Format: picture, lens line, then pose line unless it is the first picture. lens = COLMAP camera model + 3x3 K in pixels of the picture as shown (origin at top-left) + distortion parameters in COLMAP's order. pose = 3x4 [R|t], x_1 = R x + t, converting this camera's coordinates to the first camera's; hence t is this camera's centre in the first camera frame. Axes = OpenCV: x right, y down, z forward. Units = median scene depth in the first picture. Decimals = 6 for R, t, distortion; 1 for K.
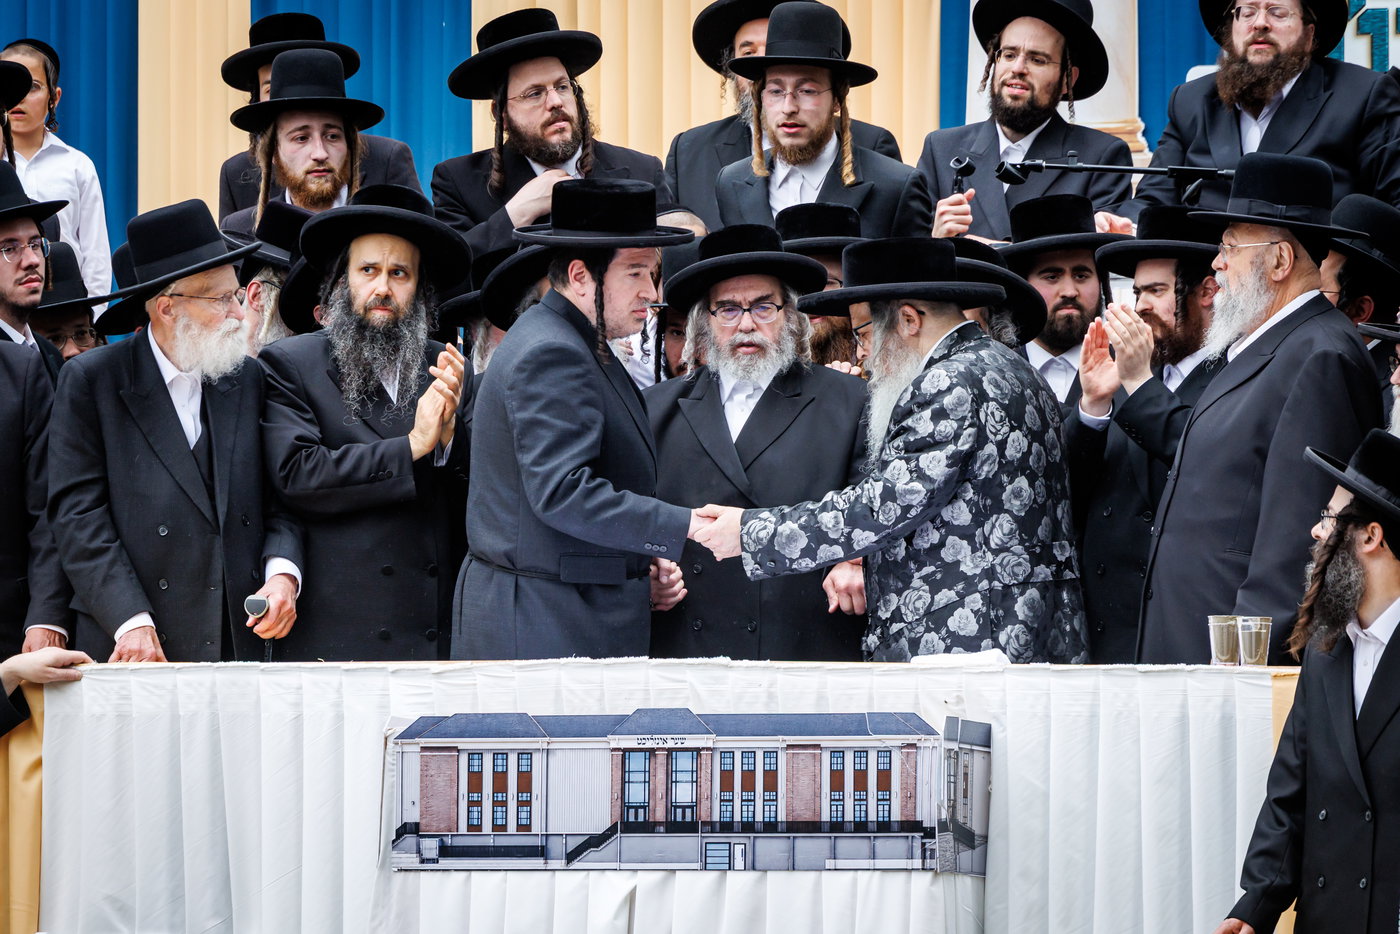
lens RADIAL K [[8275.7, 0, 700.0], [0, 8275.7, 467.0], [0, 0, 1]] dist [0.231254, -27.077383]
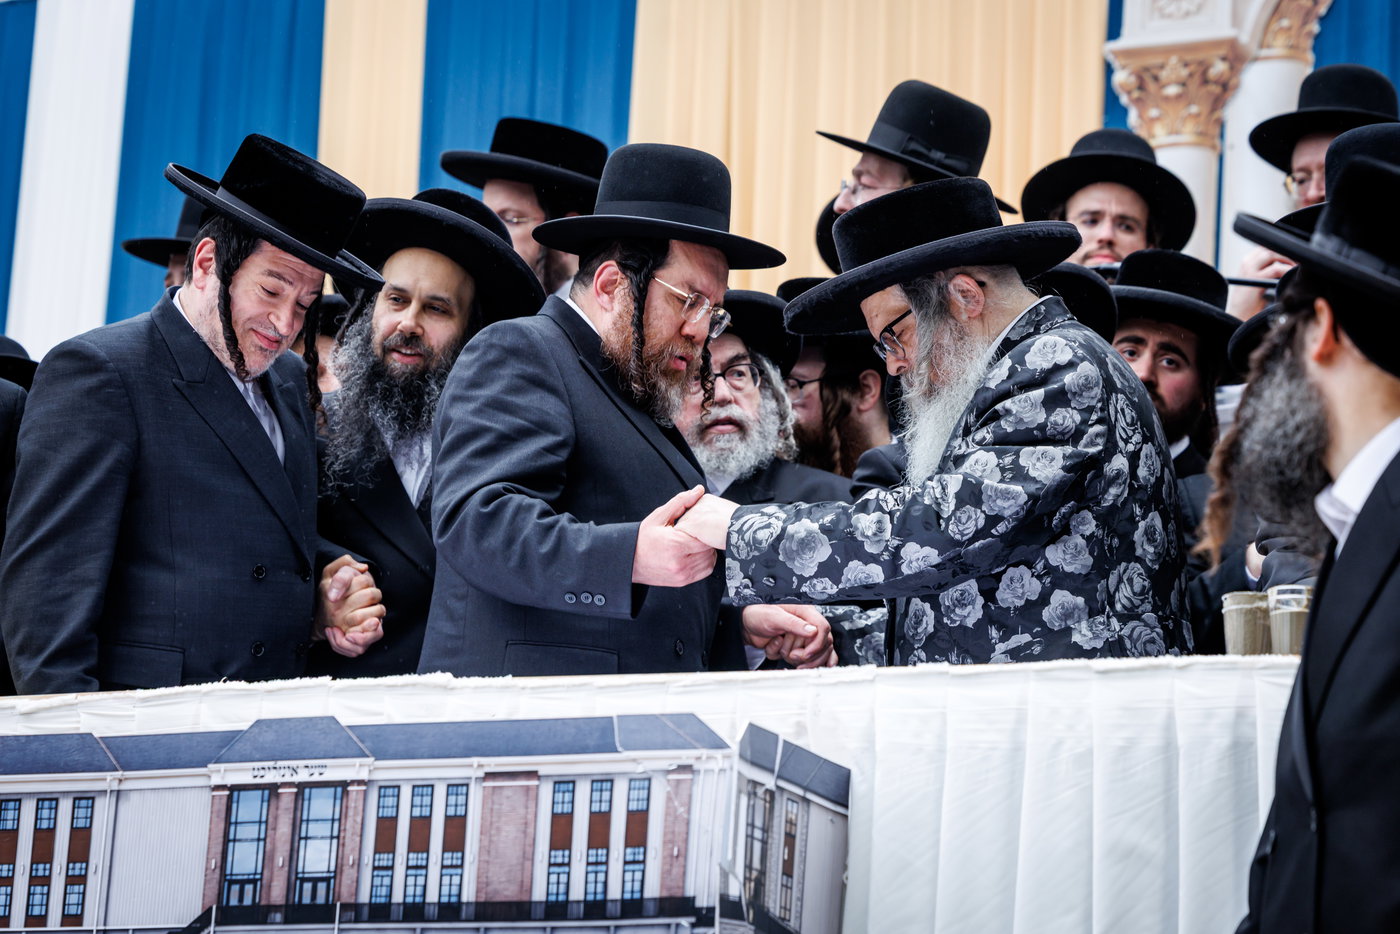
lens RADIAL K [[4785.0, 0, 700.0], [0, 4785.0, 467.0], [0, 0, 1]] dist [0.097982, -1.490290]
pose [[0.992612, 0.020989, -0.119507, 0.065409], [-0.041012, 0.984994, -0.167647, 0.068175], [0.114195, 0.171310, 0.978577, 0.663834]]
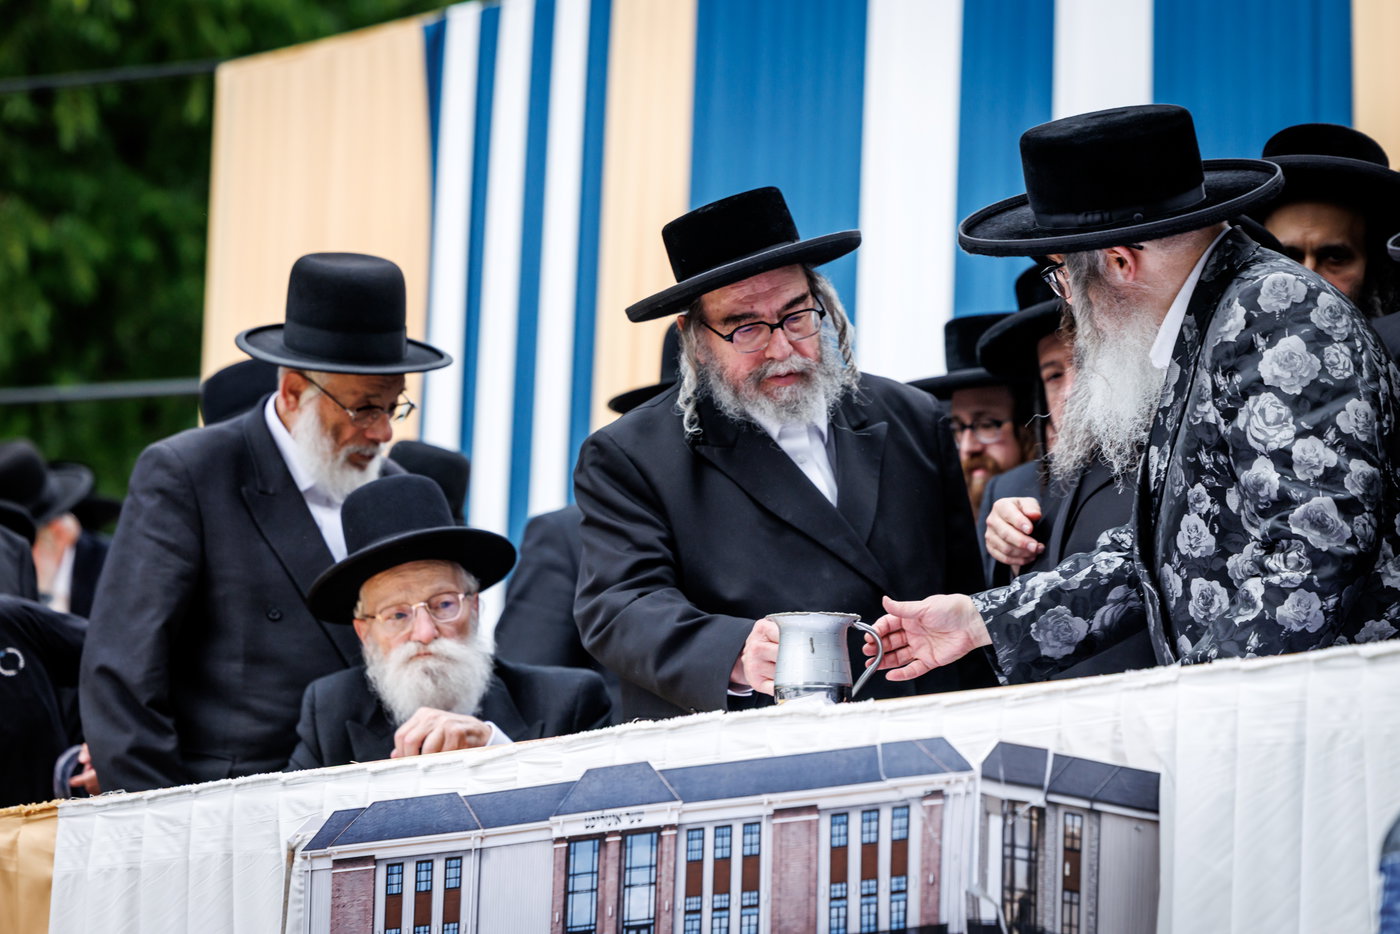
lens RADIAL K [[6009.8, 0, 700.0], [0, 6009.8, 467.0], [0, 0, 1]] dist [0.275019, -7.228520]
pose [[0.901473, -0.067223, -0.427583, 0.187183], [0.011207, 0.991160, -0.132198, 0.065224], [0.432690, 0.114381, 0.894257, 0.615181]]
